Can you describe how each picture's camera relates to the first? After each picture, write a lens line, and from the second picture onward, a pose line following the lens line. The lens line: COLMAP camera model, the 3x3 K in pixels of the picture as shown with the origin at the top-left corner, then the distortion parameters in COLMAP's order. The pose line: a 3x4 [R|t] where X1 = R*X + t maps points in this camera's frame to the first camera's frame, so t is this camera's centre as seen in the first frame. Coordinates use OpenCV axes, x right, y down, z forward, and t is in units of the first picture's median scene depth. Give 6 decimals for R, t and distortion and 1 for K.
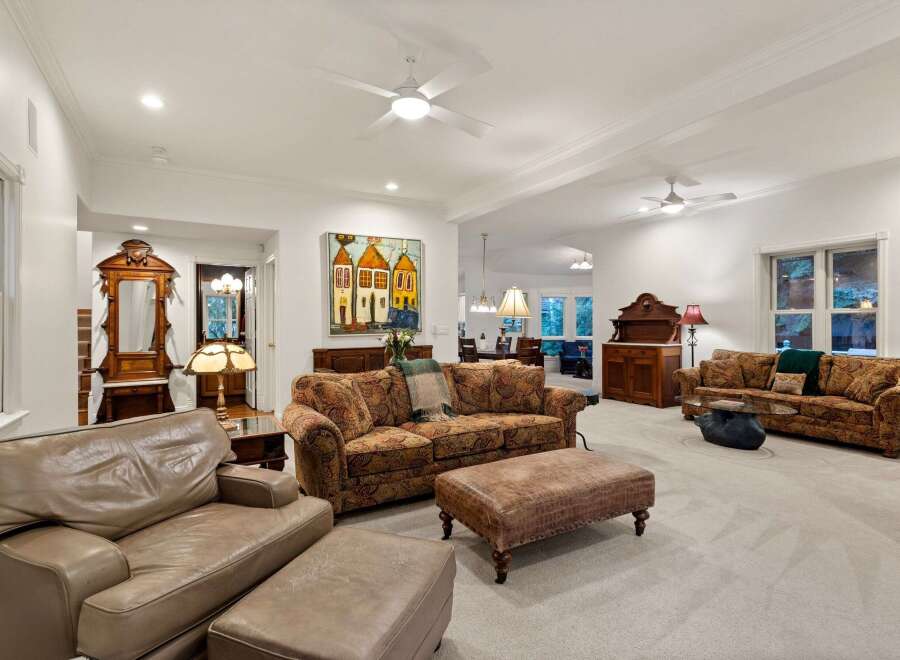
lens RADIAL K [[470.2, 0, 449.8], [0, 470.2, 328.6], [0, 0, 1]] dist [0.027336, -0.011770]
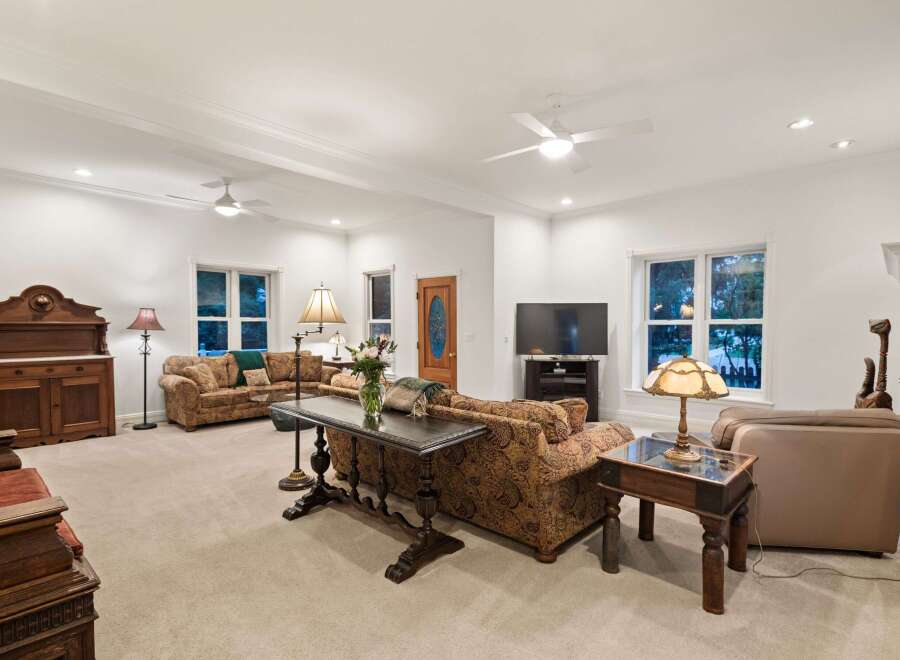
lens RADIAL K [[470.2, 0, 449.8], [0, 470.2, 328.6], [0, 0, 1]] dist [0.027336, -0.011770]
pose [[-0.291856, -0.004538, 0.956451, -0.543908], [0.004686, 0.999970, 0.006174, -0.015321], [-0.956451, 0.006284, -0.291826, 0.783820]]
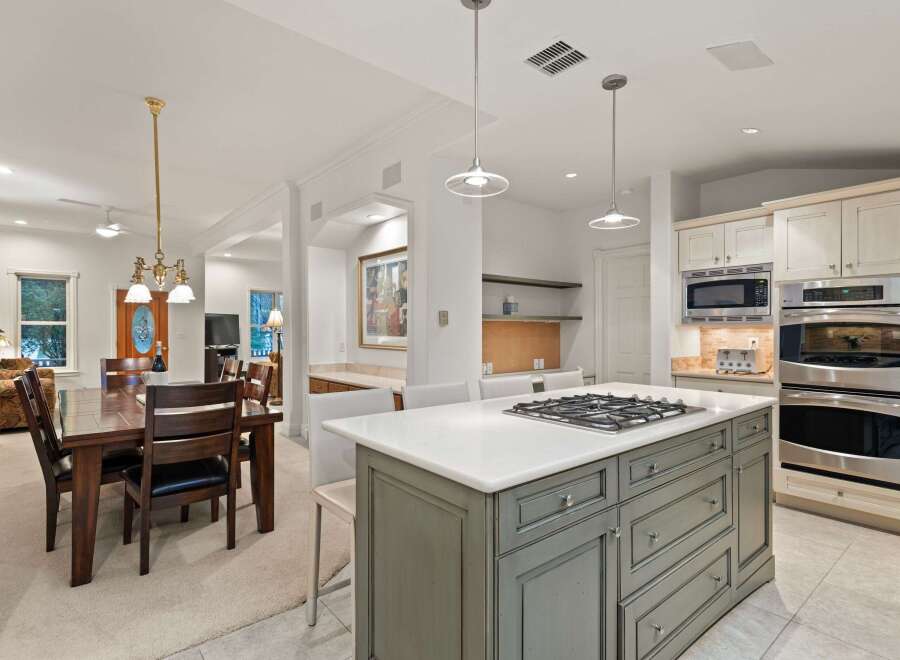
lens RADIAL K [[456.4, 0, 452.6], [0, 456.4, 325.1], [0, 0, 1]] dist [0.022566, -0.000495]
pose [[-0.984120, 0.003565, -0.177466, -0.134950], [0.003375, 0.999993, 0.001372, -0.022370], [0.177470, 0.000752, -0.984126, 2.096297]]
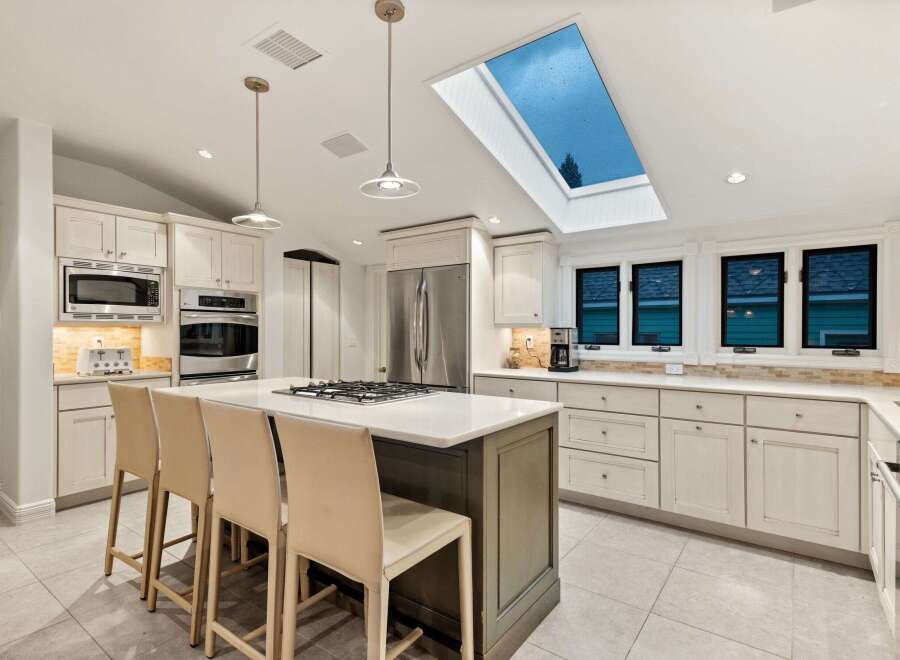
lens RADIAL K [[470.2, 0, 449.8], [0, 470.2, 328.6], [0, 0, 1]] dist [0.027336, -0.011770]
pose [[0.391734, 0.000276, -0.920078, 0.113167], [-0.012686, 0.999907, -0.005102, -0.016079], [0.919991, 0.013670, 0.391701, 1.718227]]
